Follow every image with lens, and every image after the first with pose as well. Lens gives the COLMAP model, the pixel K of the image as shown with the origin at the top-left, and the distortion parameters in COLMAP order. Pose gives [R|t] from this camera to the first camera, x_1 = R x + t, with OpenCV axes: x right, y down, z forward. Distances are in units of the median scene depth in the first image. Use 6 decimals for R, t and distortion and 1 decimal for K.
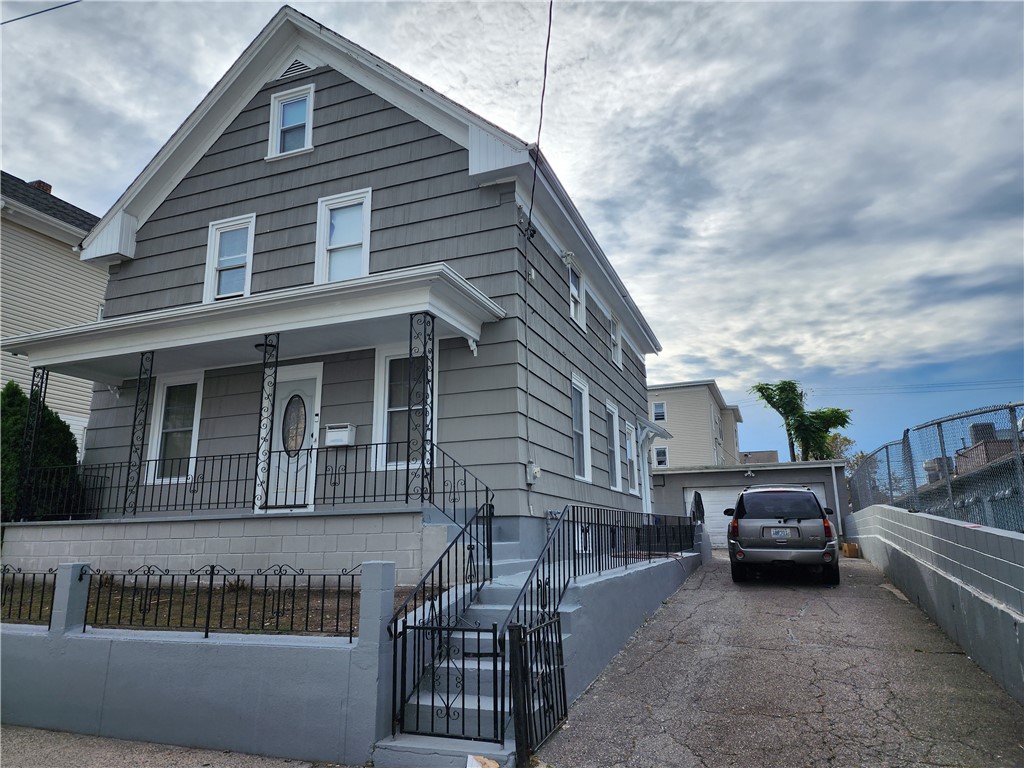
lens RADIAL K [[680.2, 0, 506.4], [0, 680.2, 387.5], [0, 0, 1]] dist [0.087962, -0.079983]
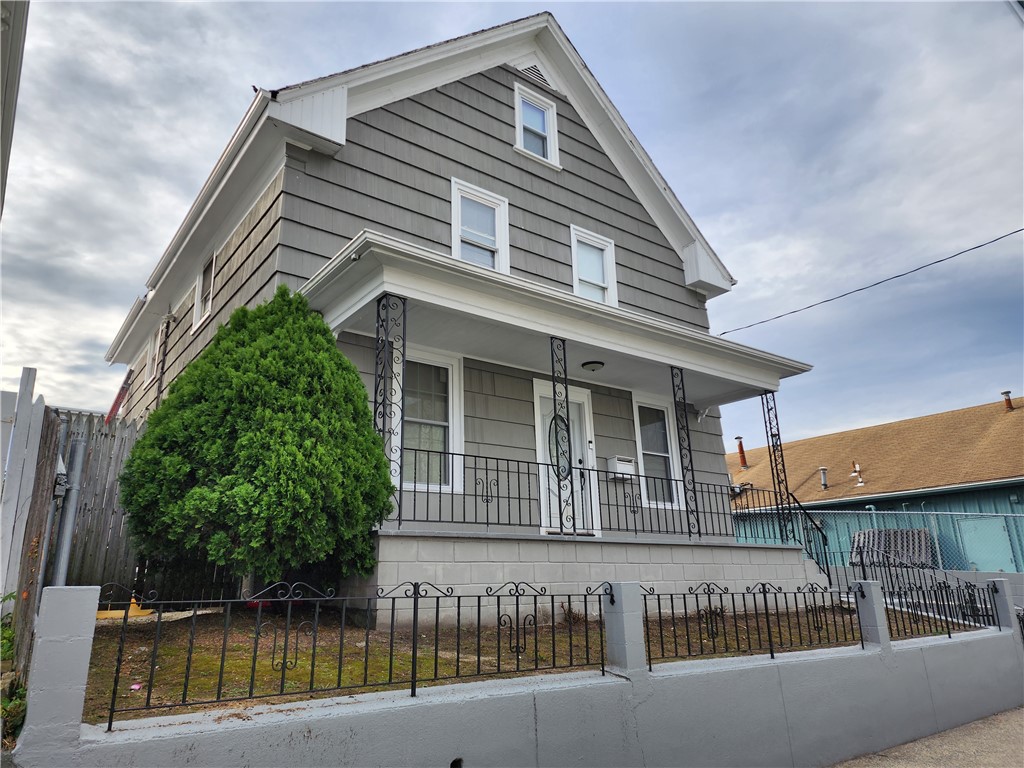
lens RADIAL K [[680.2, 0, 505.5], [0, 680.2, 387.1], [0, 0, 1]] dist [0.087962, -0.079983]
pose [[0.515625, 0.238387, 0.822984, -1.112367], [-0.170670, 0.969844, -0.173997, 0.147489], [-0.839644, -0.050742, 0.540761, 0.547534]]
